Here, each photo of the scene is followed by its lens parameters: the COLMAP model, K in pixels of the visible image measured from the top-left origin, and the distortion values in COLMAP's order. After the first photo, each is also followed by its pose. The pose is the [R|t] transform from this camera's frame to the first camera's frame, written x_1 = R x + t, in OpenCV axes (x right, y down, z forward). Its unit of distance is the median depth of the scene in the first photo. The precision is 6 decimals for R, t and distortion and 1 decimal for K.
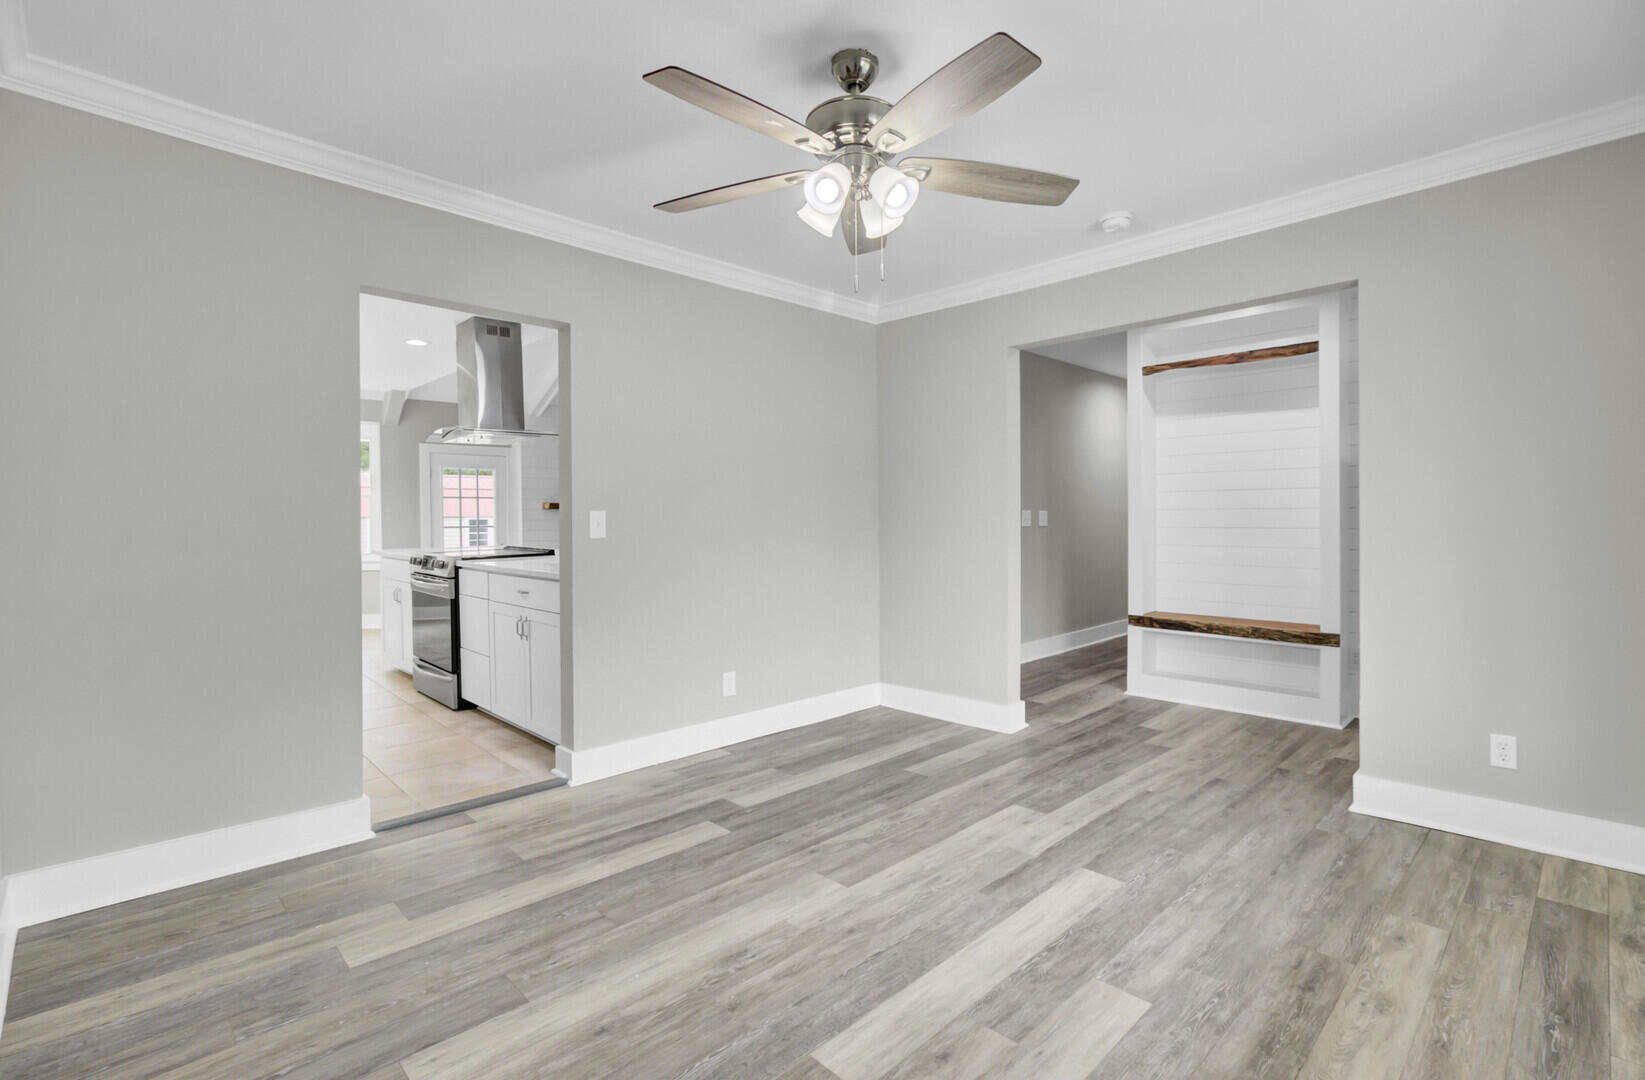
lens RADIAL K [[759.2, 0, 825.9], [0, 759.2, 520.6], [0, 0, 1]] dist [-0.001442, 0.000218]
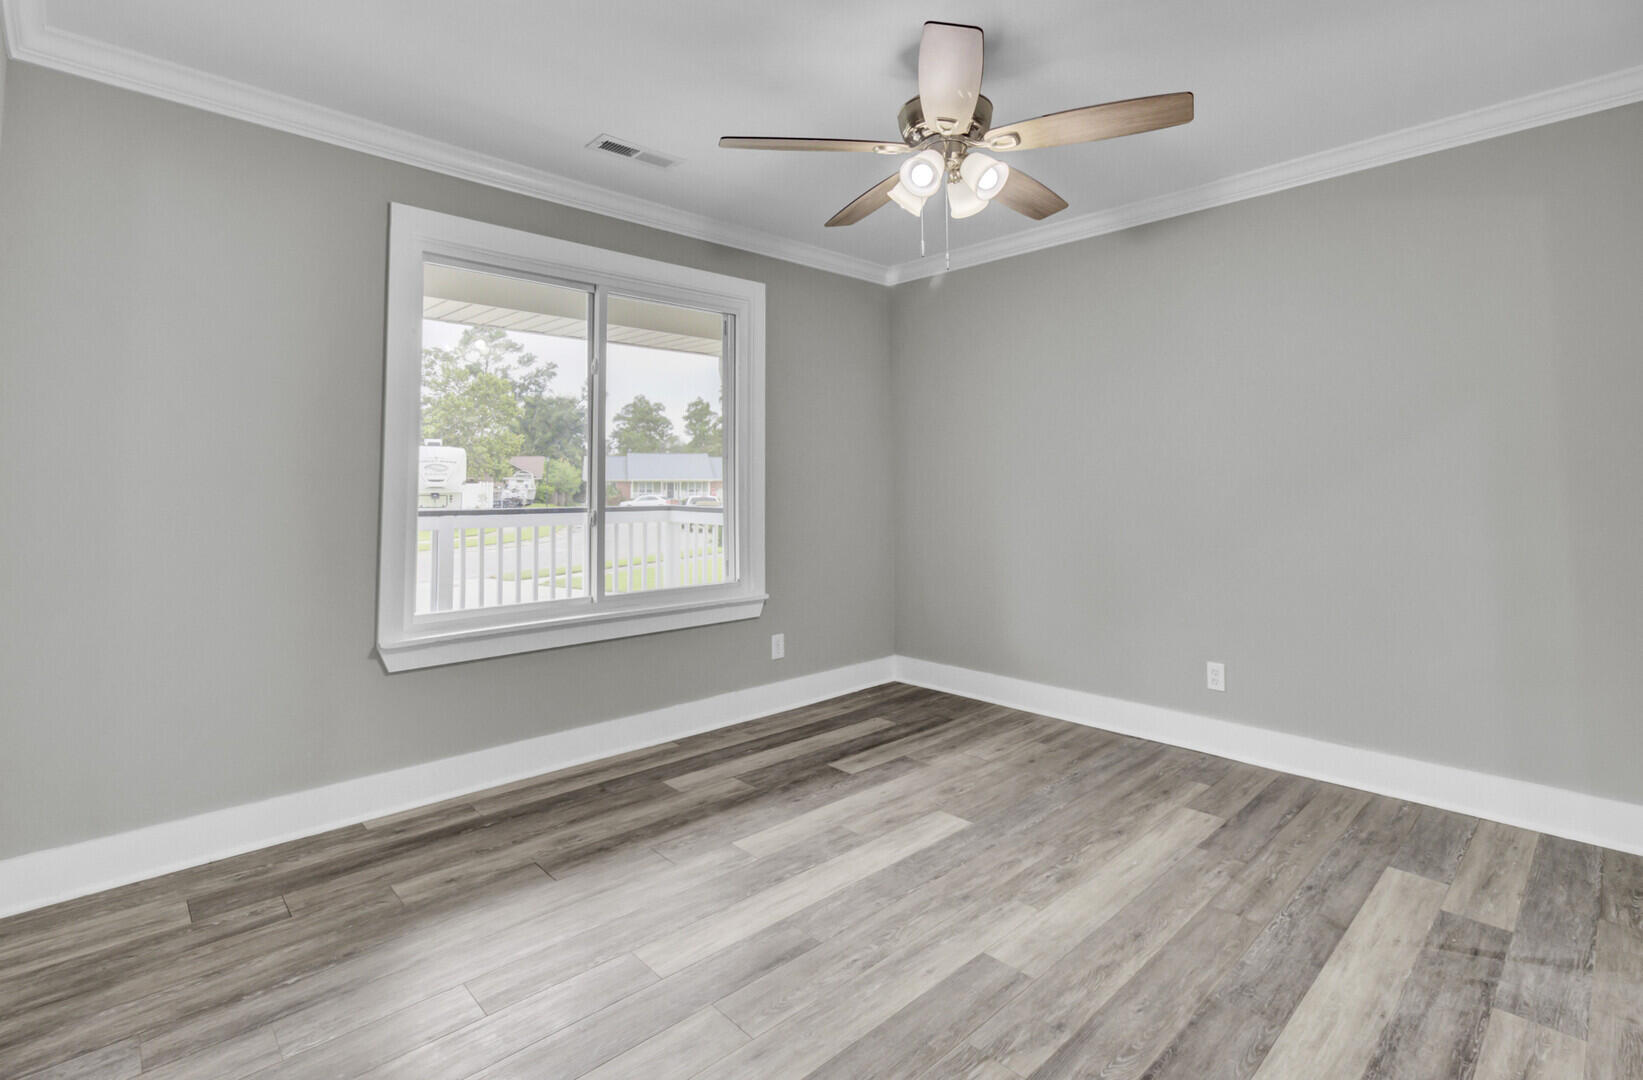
lens RADIAL K [[758.3, 0, 824.9], [0, 758.3, 520.7], [0, 0, 1]] dist [-0.001442, 0.000218]
pose [[-0.999758, 0.006541, 0.020981, 0.191671], [0.007586, 0.998715, 0.050111, -0.007787], [-0.020626, 0.050259, -0.998523, 1.947688]]
